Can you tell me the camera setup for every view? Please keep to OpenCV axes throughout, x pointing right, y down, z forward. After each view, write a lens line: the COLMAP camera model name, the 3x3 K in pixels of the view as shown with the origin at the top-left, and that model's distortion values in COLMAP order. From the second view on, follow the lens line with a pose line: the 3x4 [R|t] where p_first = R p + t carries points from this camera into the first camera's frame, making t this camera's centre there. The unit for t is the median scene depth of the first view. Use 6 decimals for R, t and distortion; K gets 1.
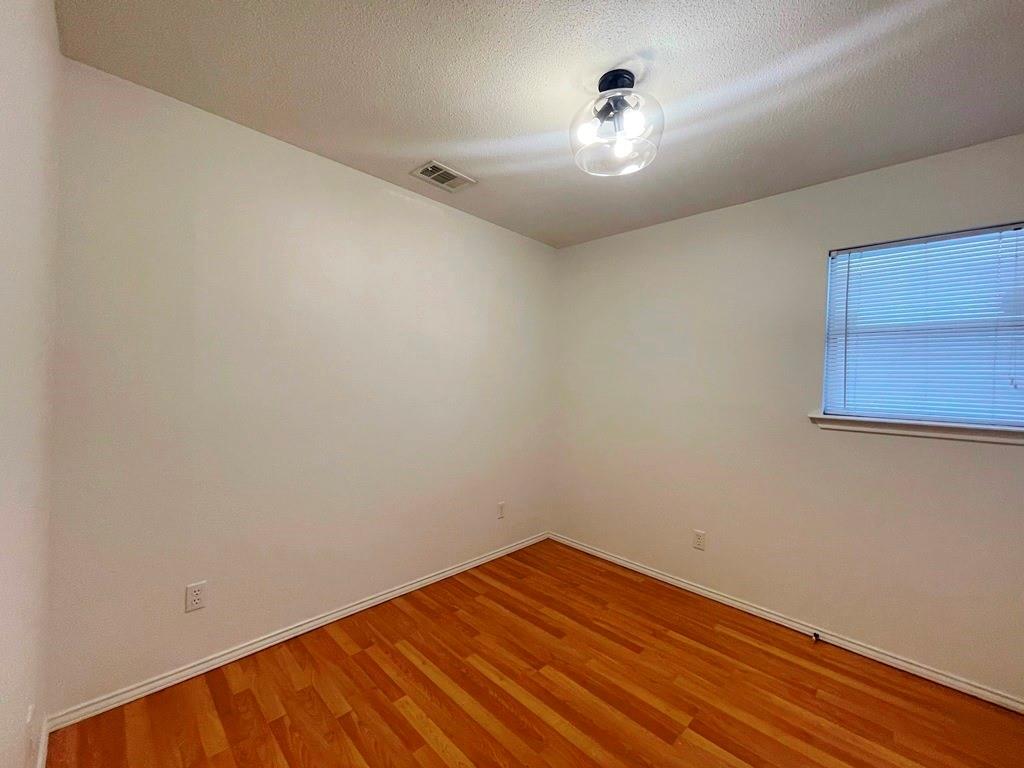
lens RADIAL K [[417.3, 0, 512.0], [0, 417.3, 384.0], [0, 0, 1]] dist [-0.002302, 0.002993]
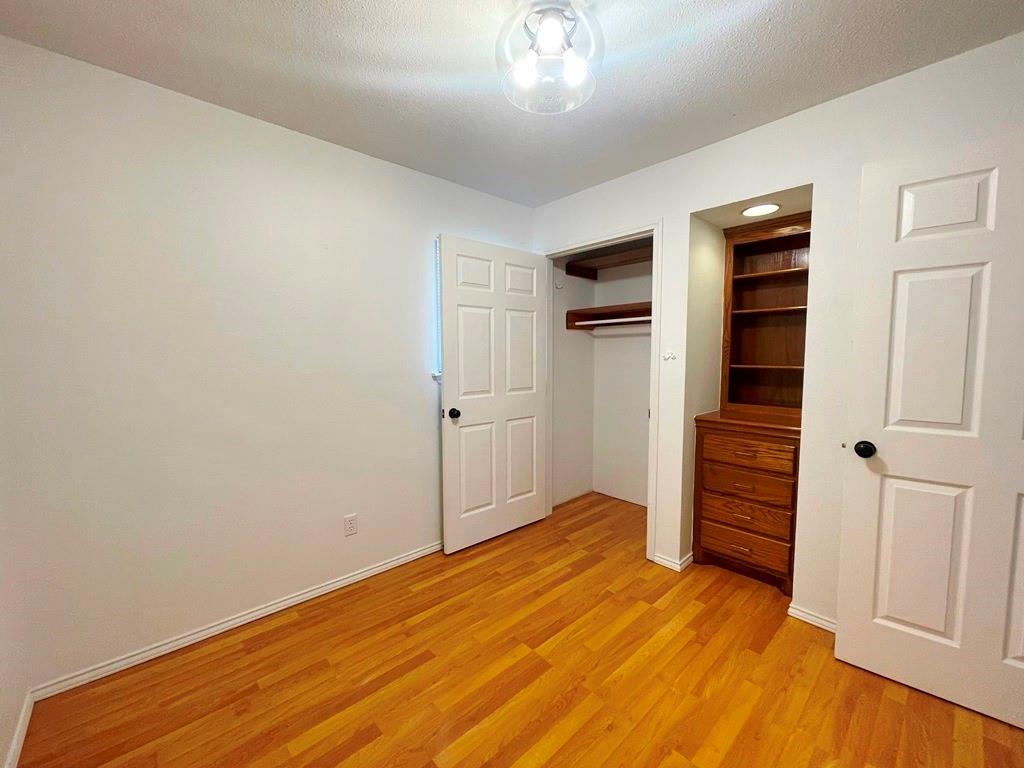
lens RADIAL K [[417.3, 0, 512.0], [0, 417.3, 384.0], [0, 0, 1]] dist [-0.002302, 0.002993]
pose [[0.052476, -0.106222, 0.992957, -0.470785], [0.016248, 0.994286, 0.105505, -0.019694], [-0.998490, 0.010598, 0.053902, 0.724000]]
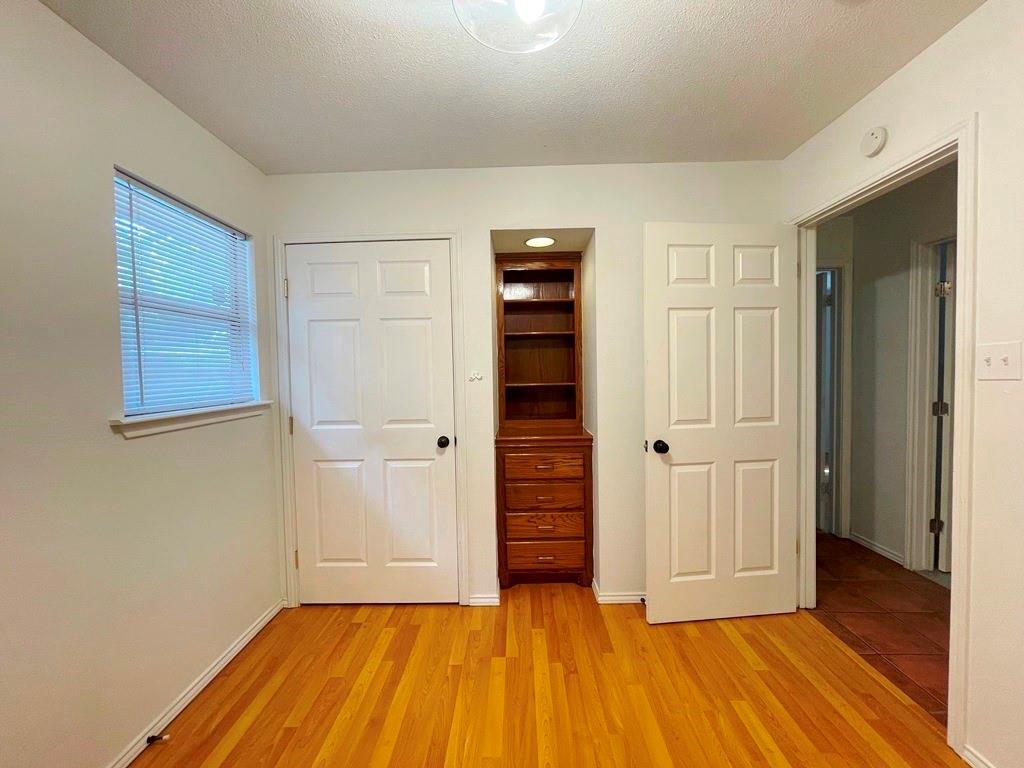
lens RADIAL K [[417.9, 0, 512.0], [0, 417.9, 384.0], [0, 0, 1]] dist [-0.001729, -0.000468]
pose [[-0.691977, -0.041783, 0.720710, -0.147986], [0.006330, 0.997934, 0.063933, -0.017255], [-0.721892, 0.048802, -0.690283, 1.018619]]
